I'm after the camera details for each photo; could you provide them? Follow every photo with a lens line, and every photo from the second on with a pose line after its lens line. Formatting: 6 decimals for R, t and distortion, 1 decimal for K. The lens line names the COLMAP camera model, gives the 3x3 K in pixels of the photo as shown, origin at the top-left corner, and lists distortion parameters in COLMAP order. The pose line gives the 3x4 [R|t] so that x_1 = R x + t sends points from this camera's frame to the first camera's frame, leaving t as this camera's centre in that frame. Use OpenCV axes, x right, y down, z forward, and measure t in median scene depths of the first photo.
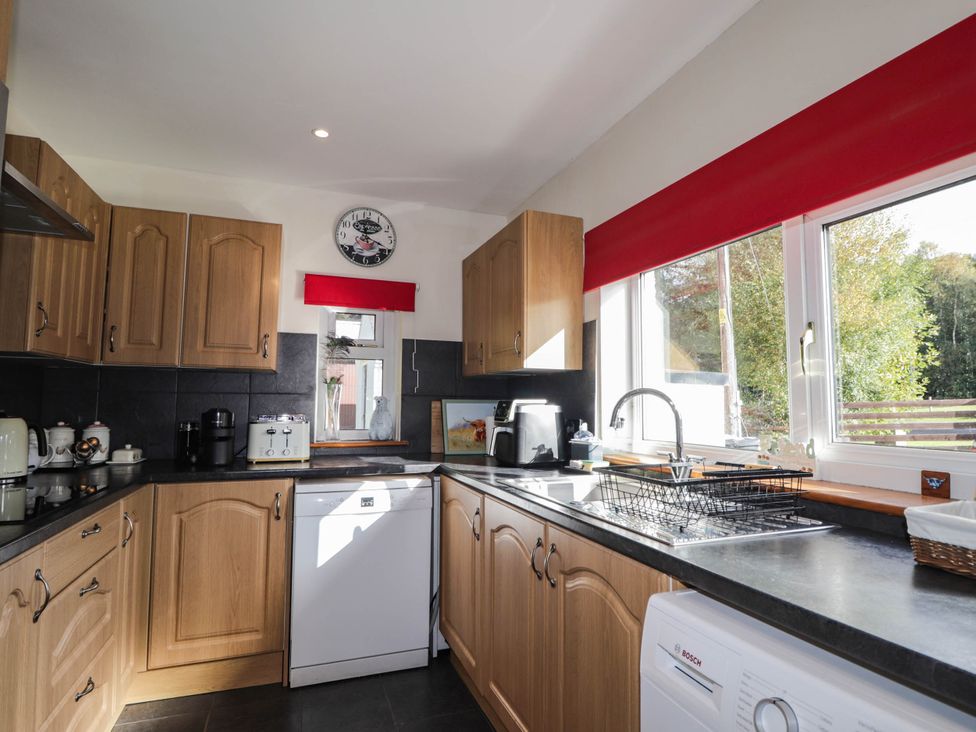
lens RADIAL K [[488.4, 0, 486.0], [0, 488.4, 361.9], [0, 0, 1]] dist [0.001482, -0.011568]
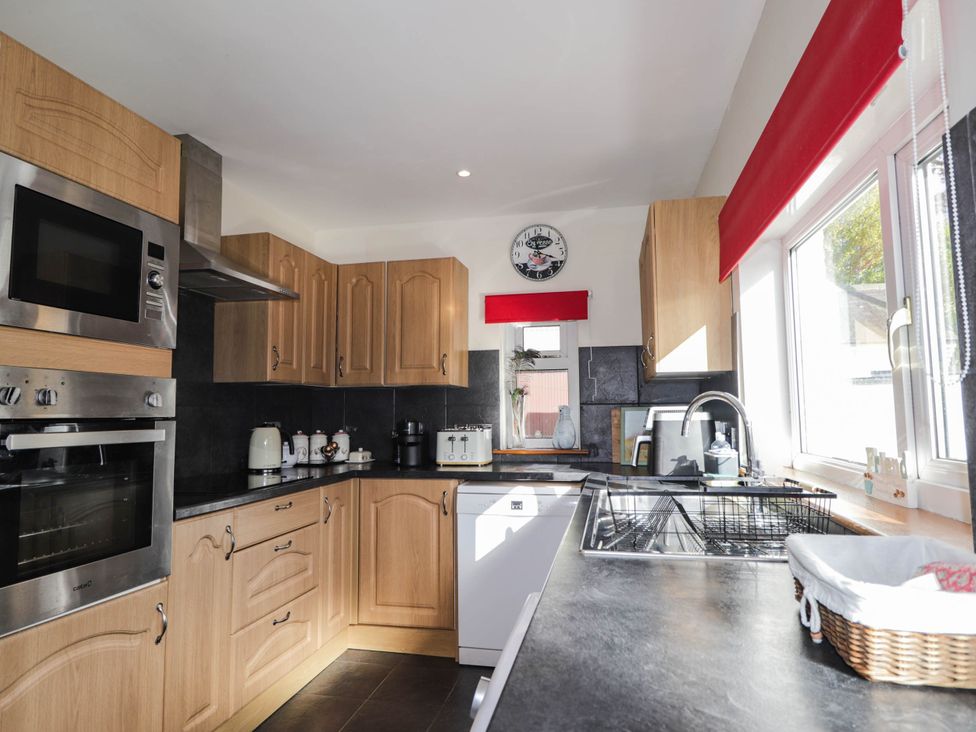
lens RADIAL K [[510.8, 0, 489.9], [0, 510.8, 364.8], [0, 0, 1]] dist [0.001310, -0.013890]
pose [[0.868411, -0.061042, -0.492073, 0.252524], [0.057410, 0.998097, -0.022496, 0.001665], [0.492510, -0.008714, 0.870263, 0.001441]]
